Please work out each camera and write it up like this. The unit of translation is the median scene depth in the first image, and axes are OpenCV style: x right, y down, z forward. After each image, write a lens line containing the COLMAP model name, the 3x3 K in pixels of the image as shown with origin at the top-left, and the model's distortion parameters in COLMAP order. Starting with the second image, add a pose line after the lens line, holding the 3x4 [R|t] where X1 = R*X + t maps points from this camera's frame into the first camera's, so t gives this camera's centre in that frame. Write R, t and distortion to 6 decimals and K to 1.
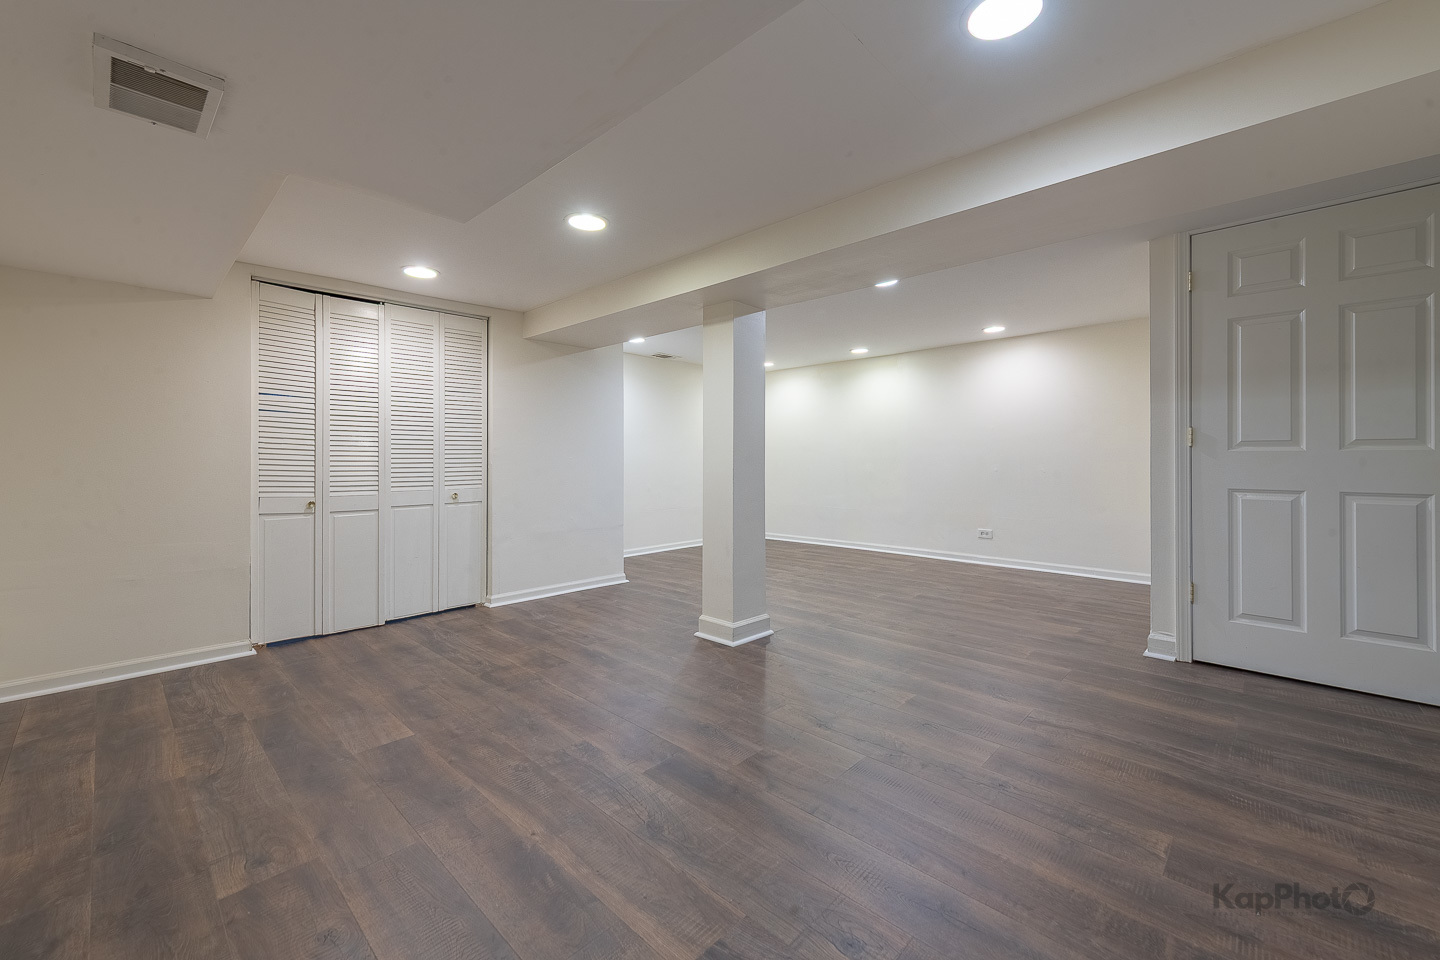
lens RADIAL K [[598.1, 0, 742.1], [0, 598.1, 455.6], [0, 0, 1]] dist [0.020542, -0.005649]
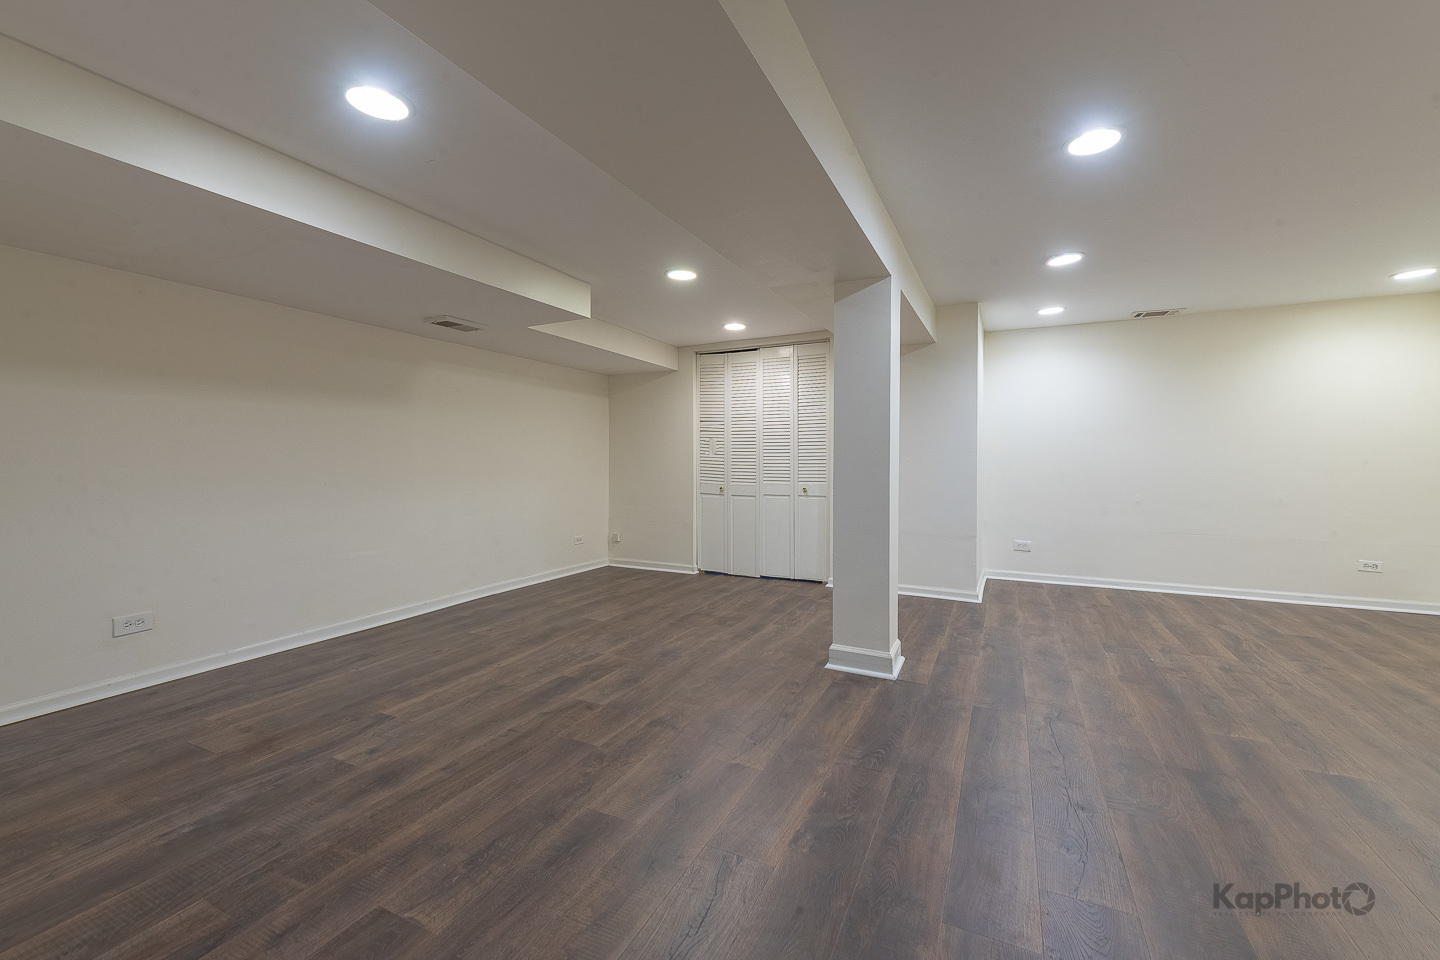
lens RADIAL K [[584.1, 0, 688.3], [0, 584.1, 456.4], [0, 0, 1]] dist [0.023550, -0.007072]
pose [[0.247501, -0.003845, -0.968880, 0.960097], [0.005136, 0.999983, -0.002656, -0.000907], [0.968874, -0.004319, 0.247517, 0.697897]]
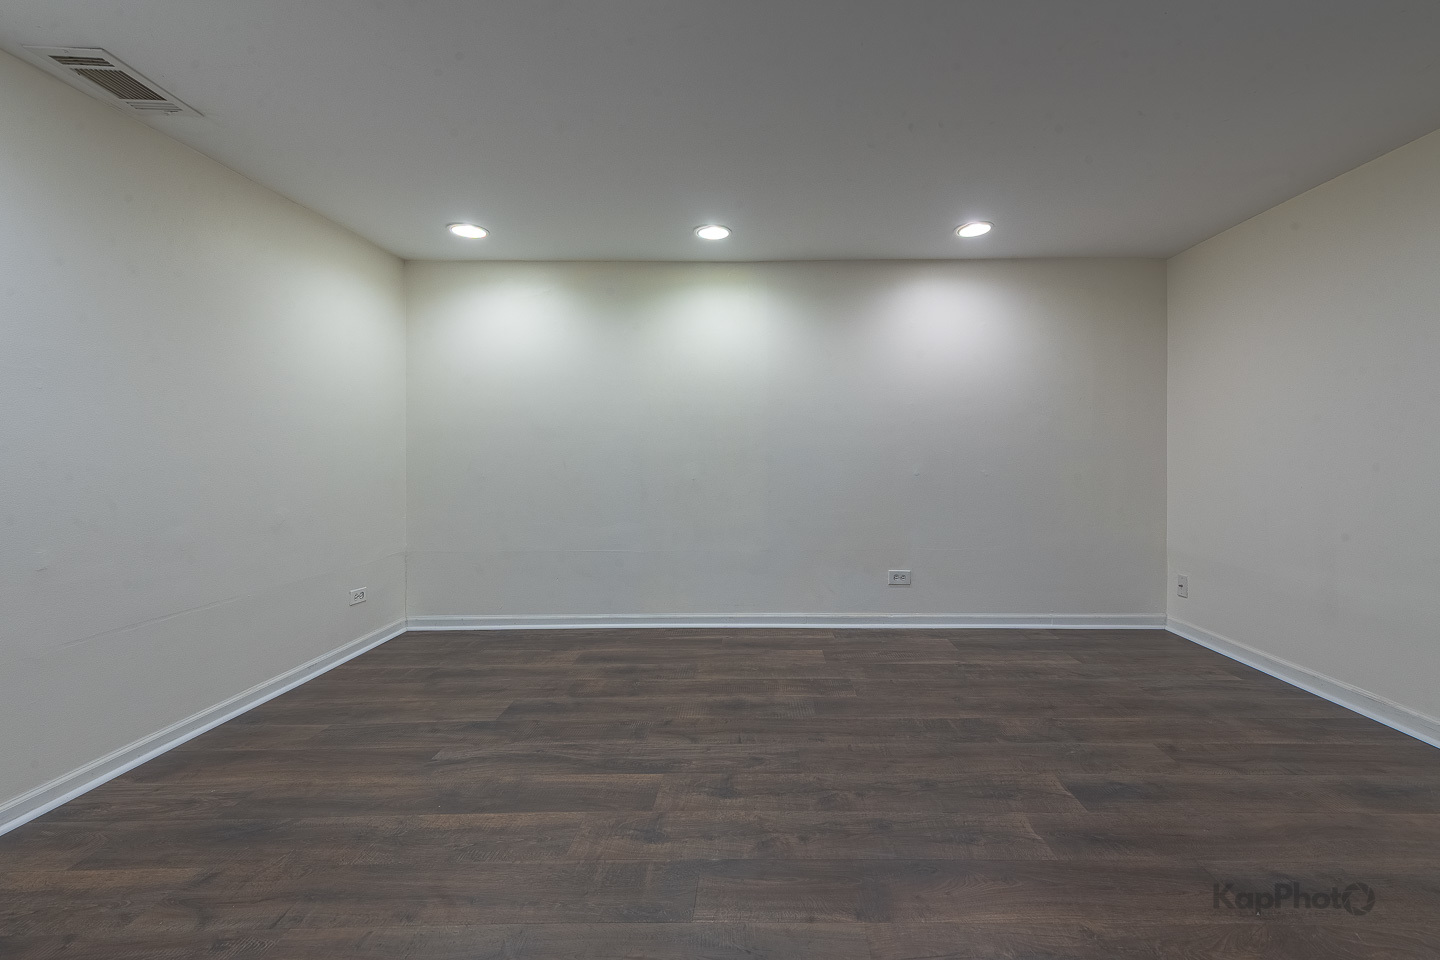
lens RADIAL K [[568.2, 0, 749.0], [0, 568.2, 449.3], [0, 0, 1]] dist [0.001596, 0.000065]
pose [[0.731883, -0.000825, 0.681430, -0.231567], [-0.002636, 0.999988, 0.004042, -0.010284], [-0.681425, -0.004754, 0.731872, 1.389628]]
